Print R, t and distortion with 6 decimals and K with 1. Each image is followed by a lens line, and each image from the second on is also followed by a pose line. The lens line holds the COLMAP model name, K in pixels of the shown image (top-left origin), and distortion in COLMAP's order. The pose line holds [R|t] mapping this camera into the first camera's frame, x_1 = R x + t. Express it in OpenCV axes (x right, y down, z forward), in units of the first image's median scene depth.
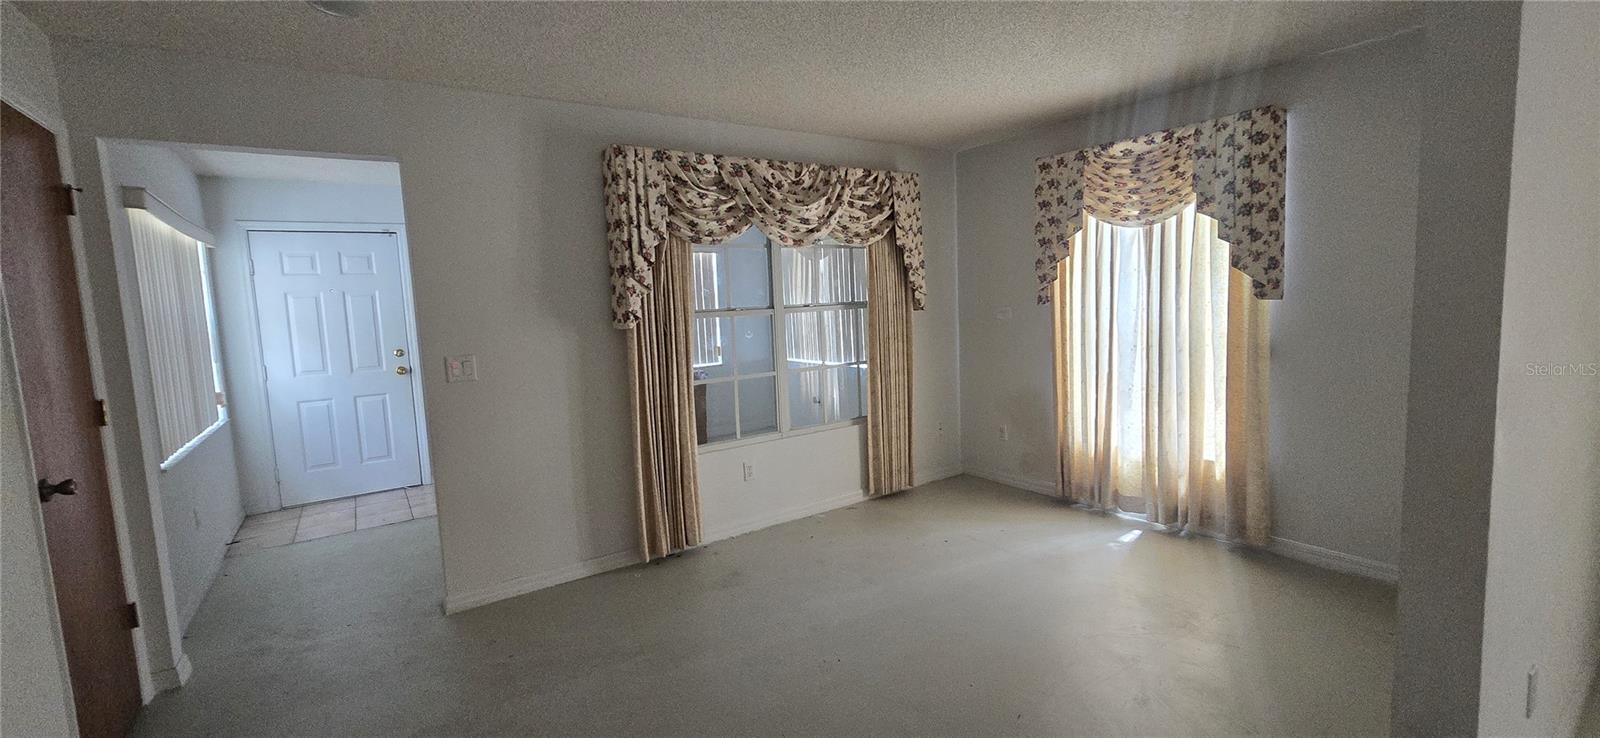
lens RADIAL K [[652.0, 0, 800.0], [0, 652.0, 369.0], [0, 0, 1]] dist [0.000829, -0.000003]
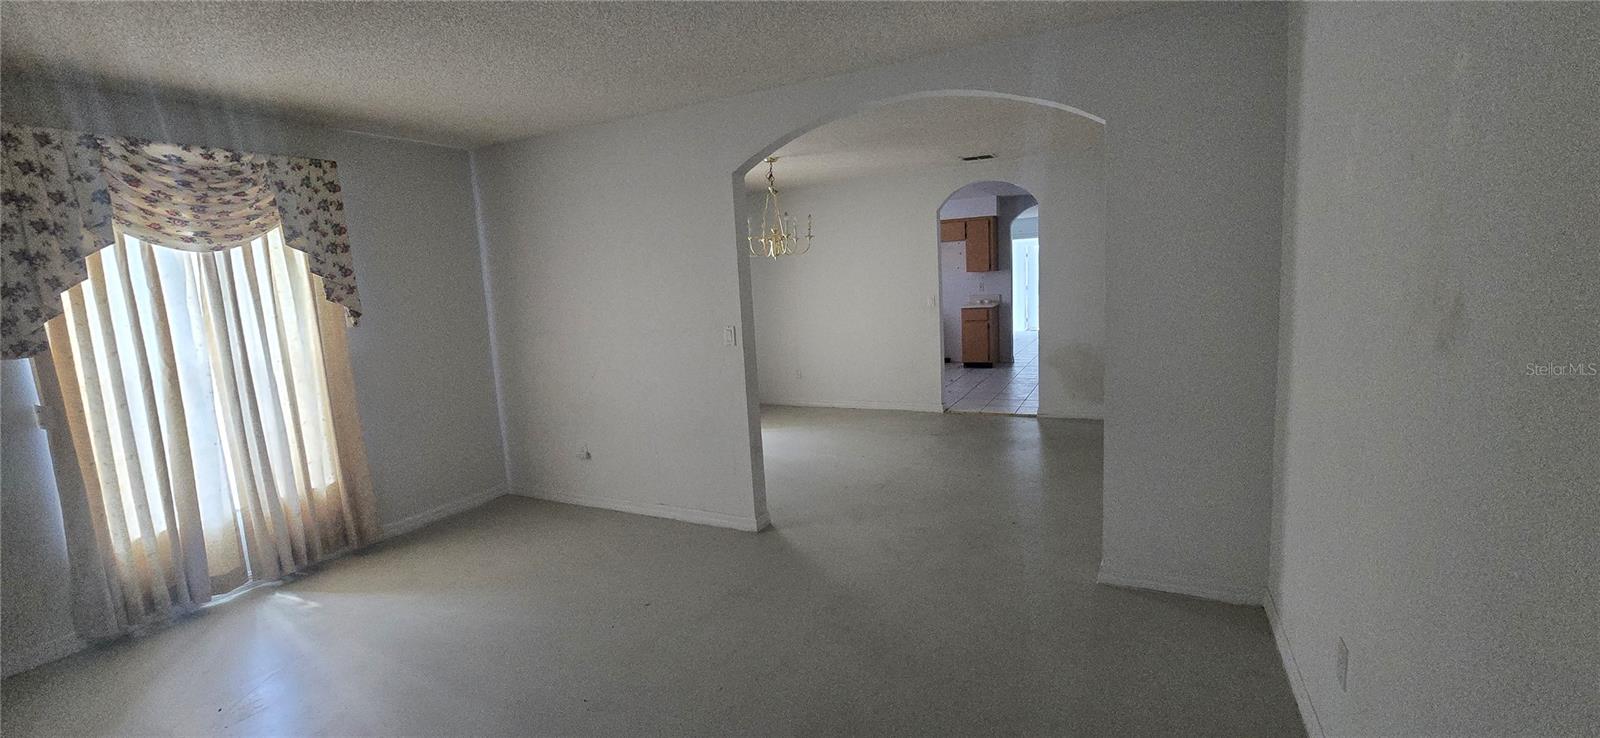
lens RADIAL K [[656.8, 0, 803.6], [0, 656.8, 364.3], [0, 0, 1]] dist [-0.001192, -0.000502]
pose [[-0.466749, -0.054475, 0.882711, -0.679466], [0.161258, 0.976127, 0.145508, -0.080862], [-0.869564, 0.210260, -0.446821, 0.818103]]
